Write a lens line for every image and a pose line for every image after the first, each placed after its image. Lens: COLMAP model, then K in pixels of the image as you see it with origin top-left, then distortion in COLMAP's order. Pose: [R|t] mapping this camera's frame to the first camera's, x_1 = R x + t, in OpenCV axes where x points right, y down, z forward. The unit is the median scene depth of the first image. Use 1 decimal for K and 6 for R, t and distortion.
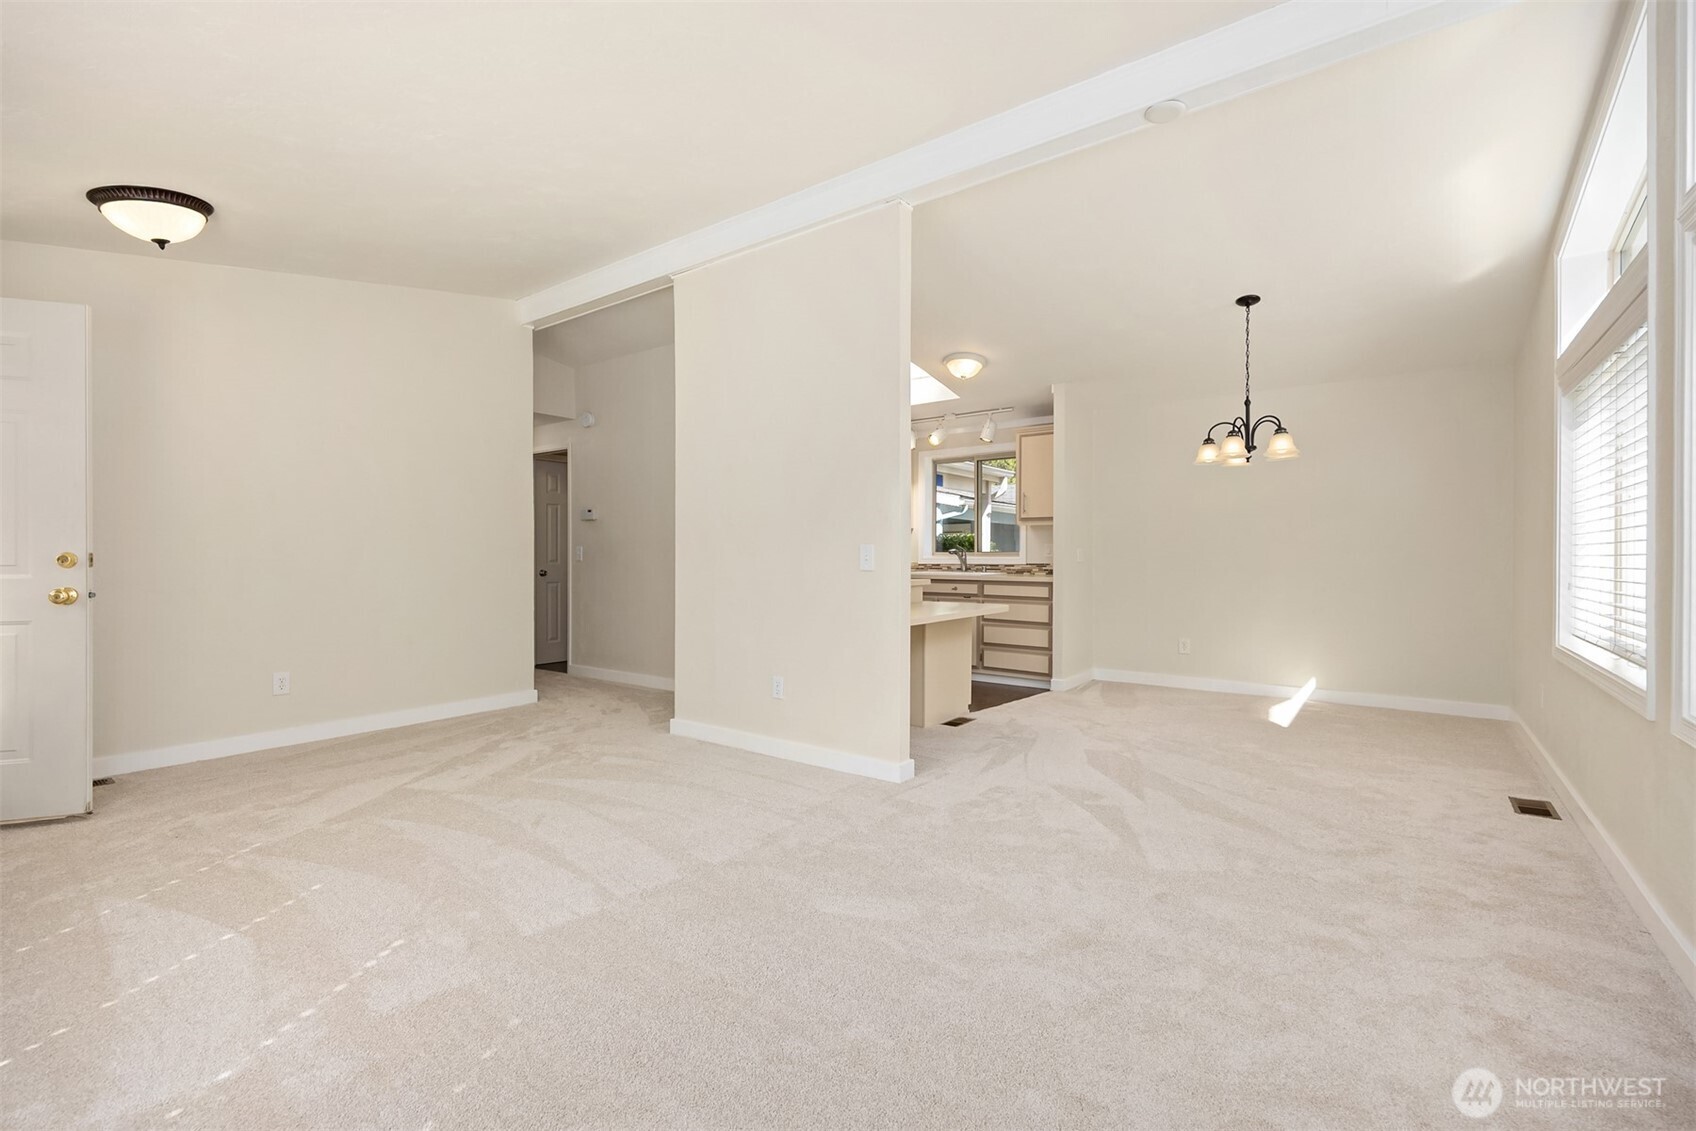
lens RADIAL K [[765.7, 0, 822.5], [0, 765.7, 564.8], [0, 0, 1]] dist [0.014038, 0.000993]
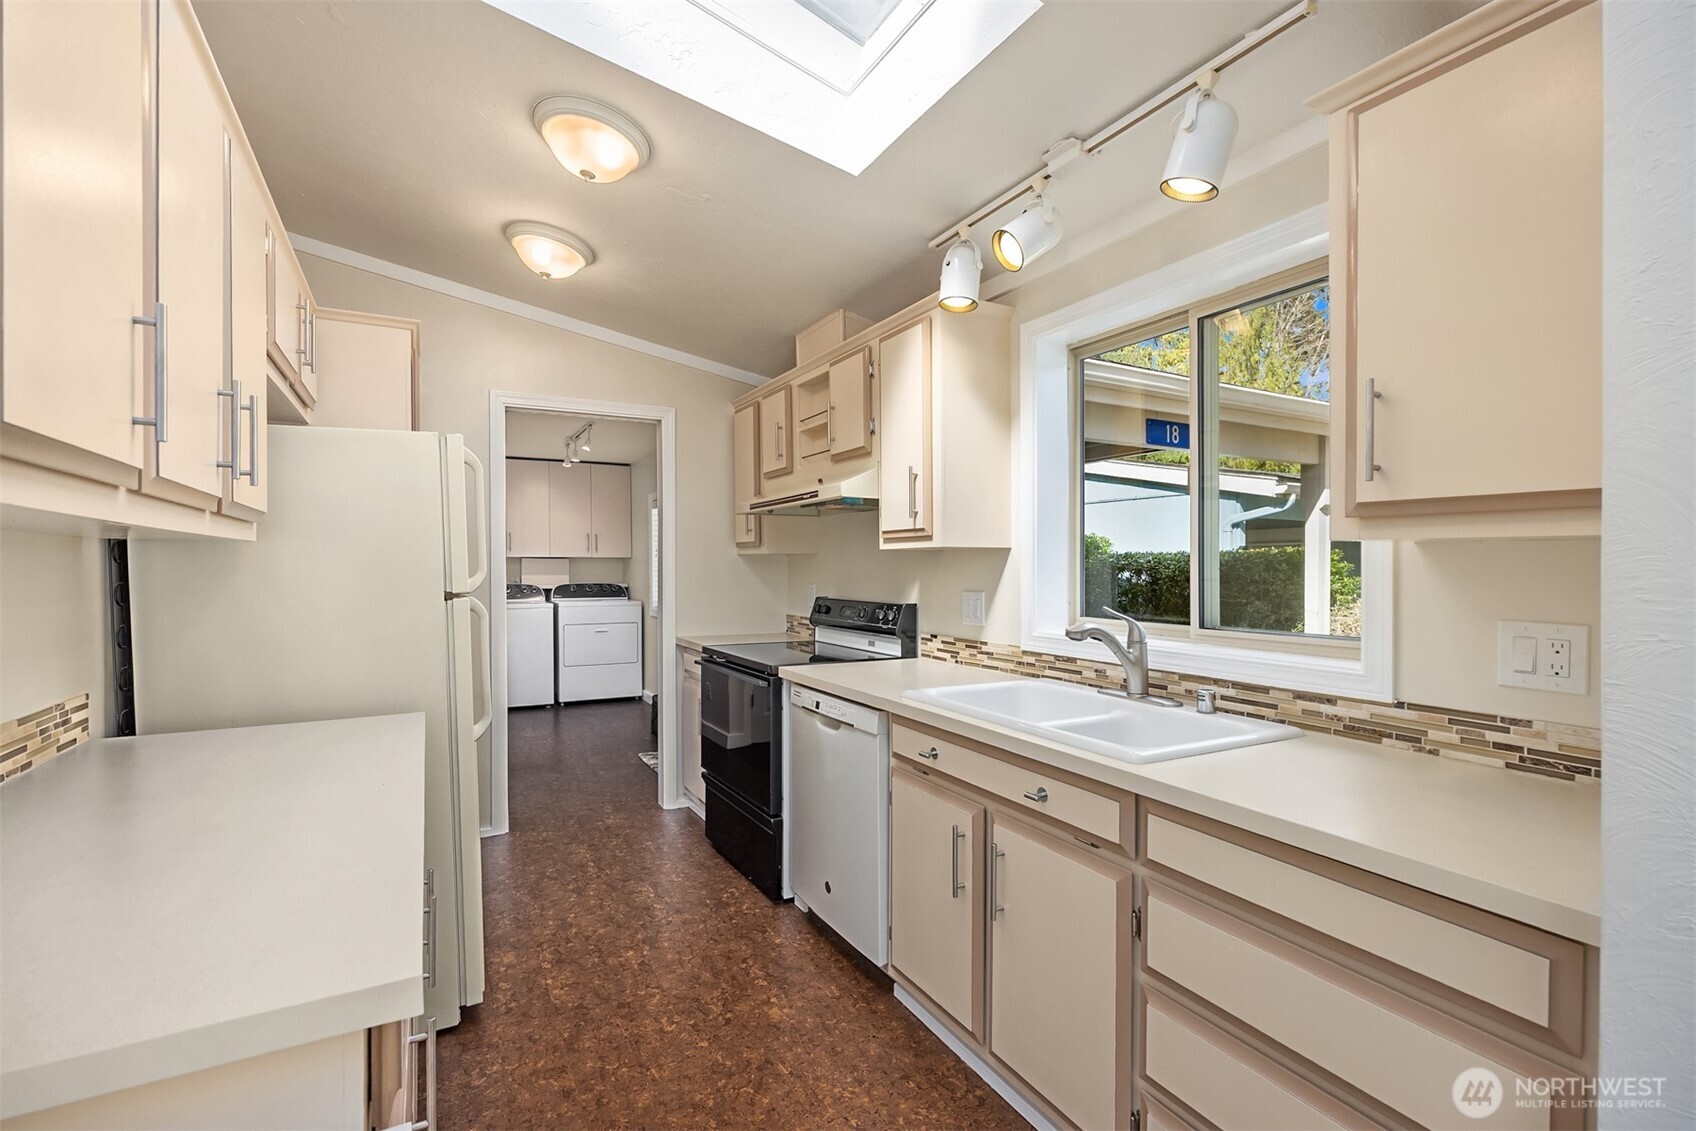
lens RADIAL K [[765.7, 0, 836.4], [0, 765.7, 556.0], [0, 0, 1]] dist [0.014038, 0.000993]
pose [[0.918867, -0.002638, -0.394560, 0.222776], [-0.006182, 0.999759, -0.021080, -0.043299], [0.394520, 0.021809, 0.918629, 0.787802]]
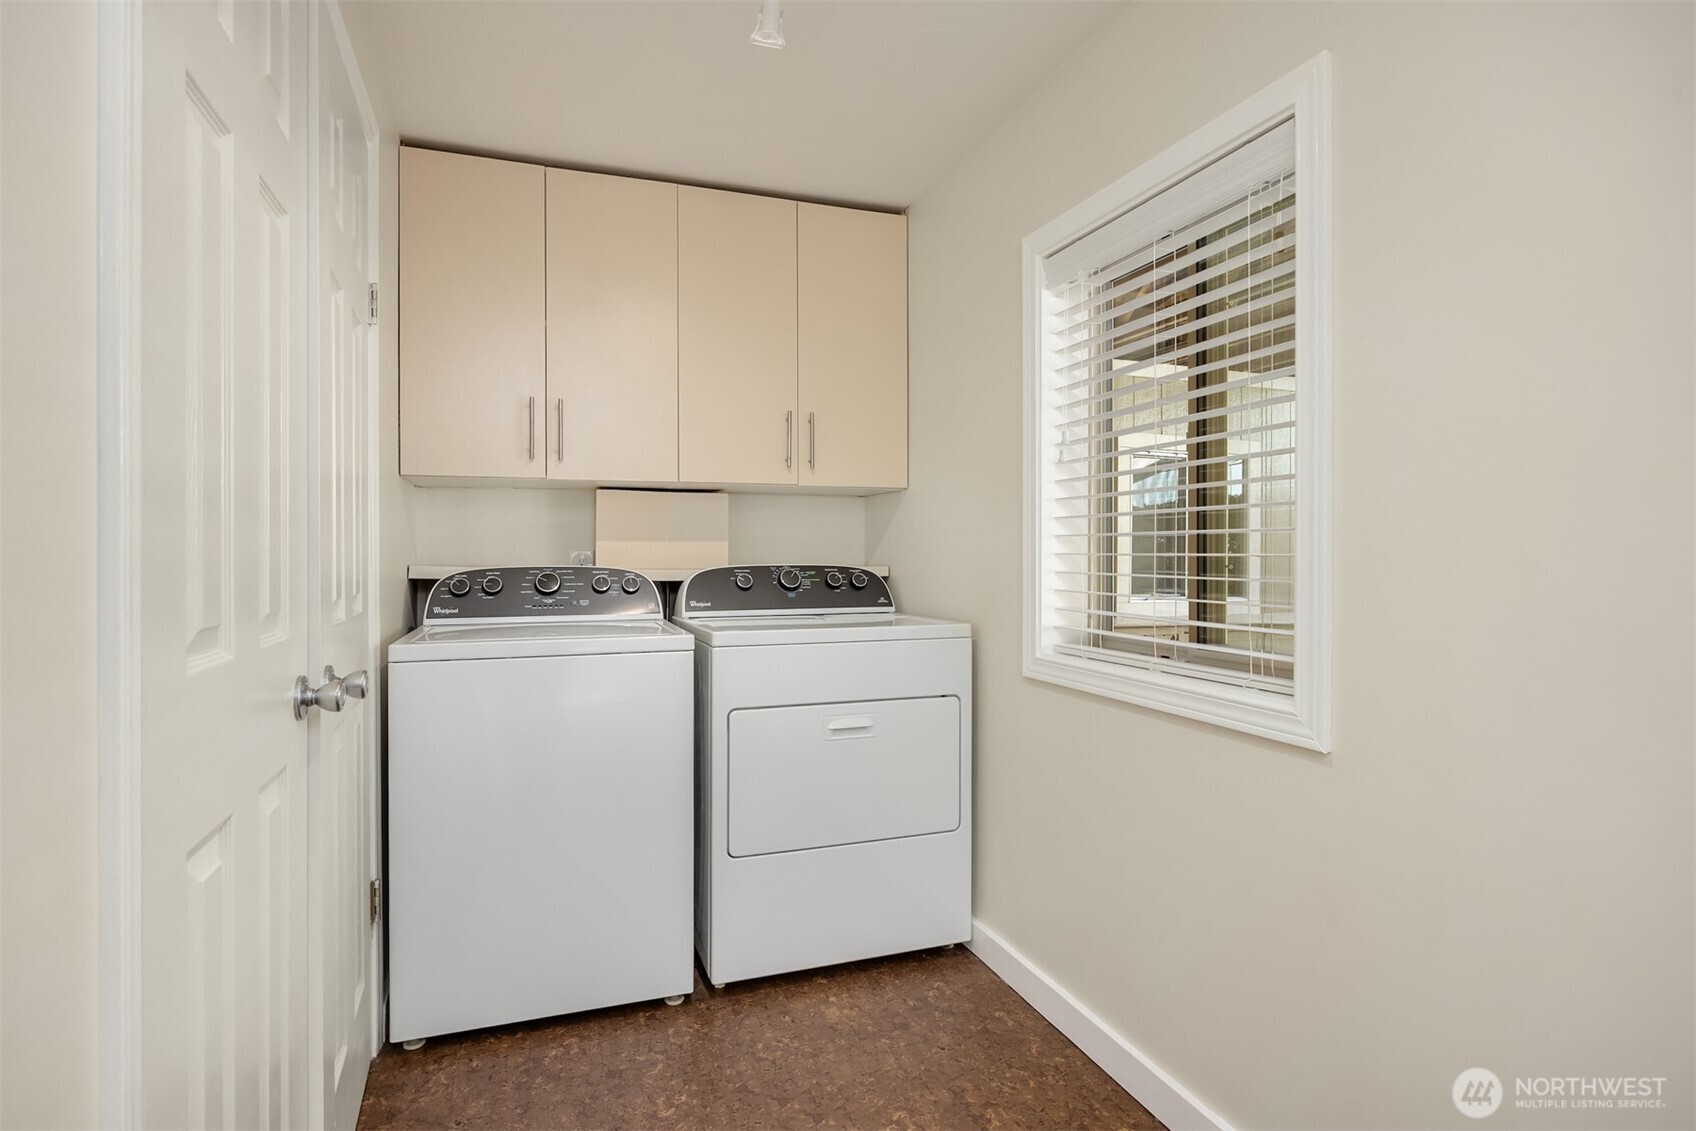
lens RADIAL K [[875.3, 0, 834.4], [0, 875.3, 555.1], [0, 0, 1]] dist [0.013787, -0.001331]
pose [[0.841647, 0.000273, -0.540029, -0.261461], [-0.007539, 0.999908, -0.011245, -0.026445], [0.539976, 0.013536, 0.841572, 1.287304]]
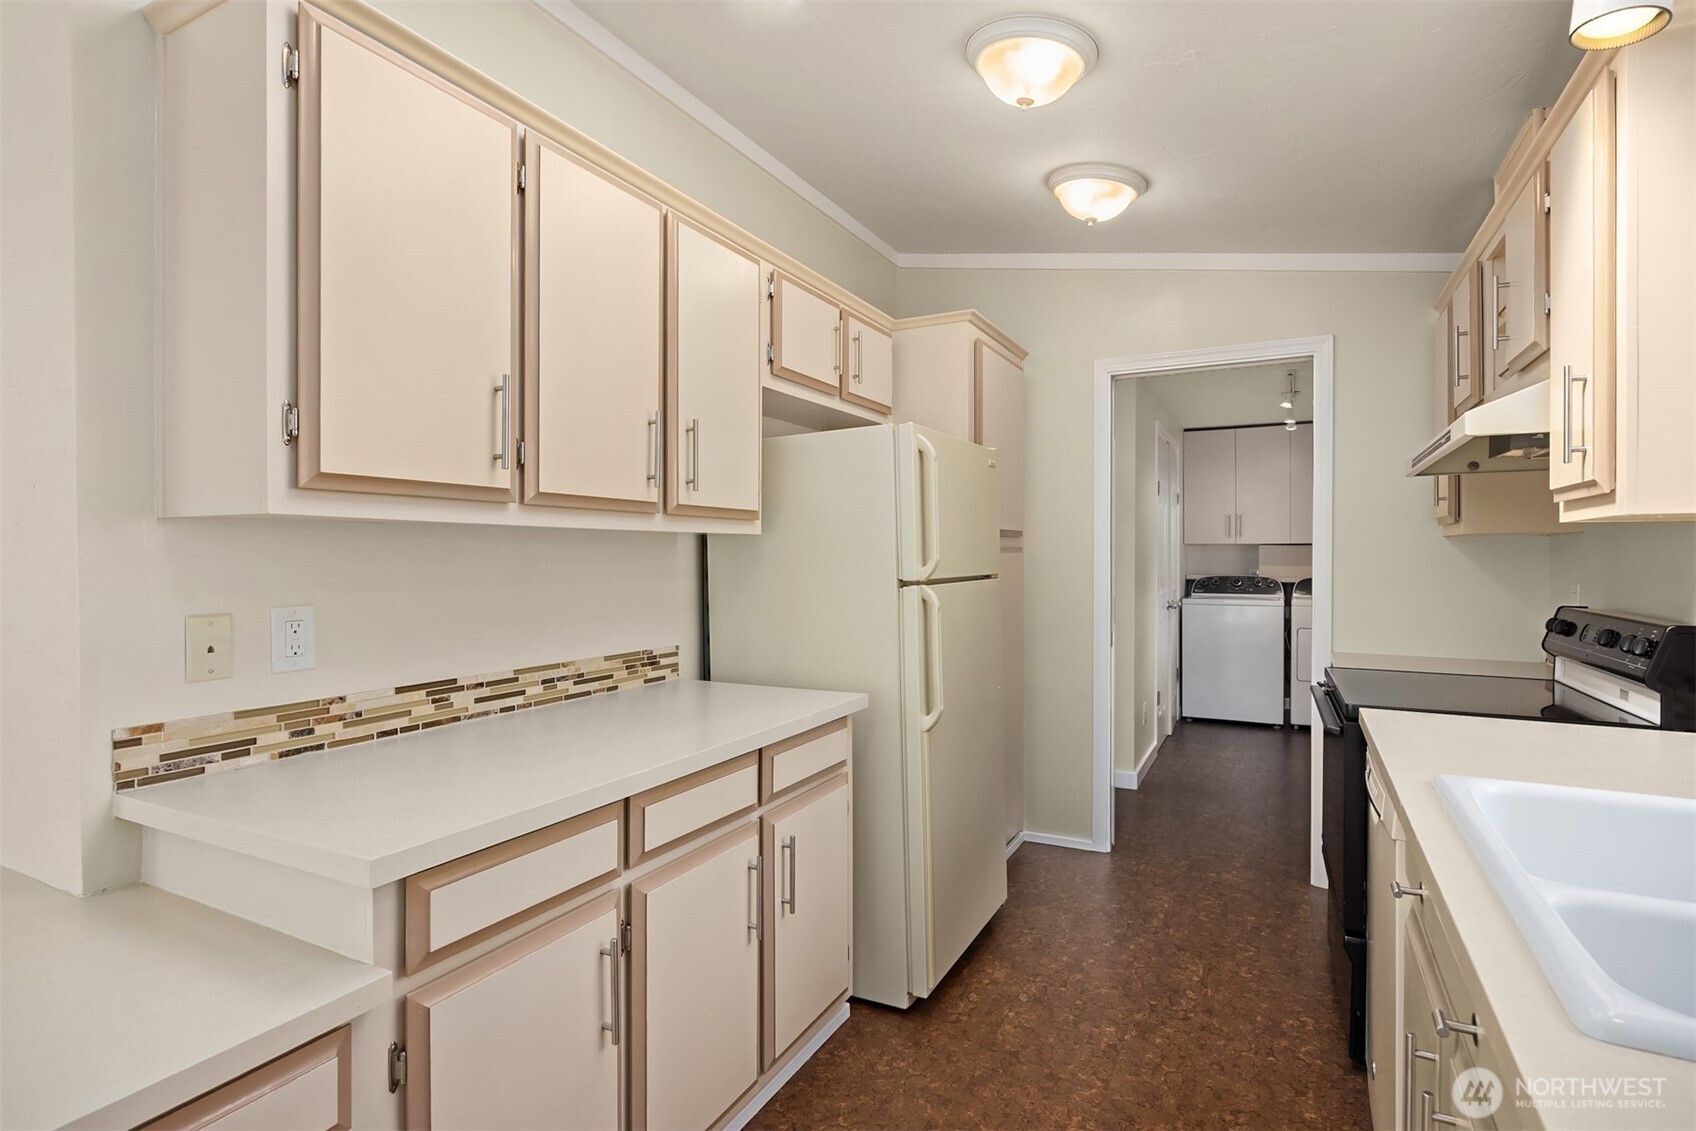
lens RADIAL K [[875.3, 0, 849.9], [0, 875.3, 550.7], [0, 0, 1]] dist [0.013787, -0.001331]
pose [[0.183061, -0.003033, -0.983097, 0.310613], [-0.008422, 0.999954, -0.004653, -0.044548], [0.983066, 0.009132, 0.183027, 0.935231]]
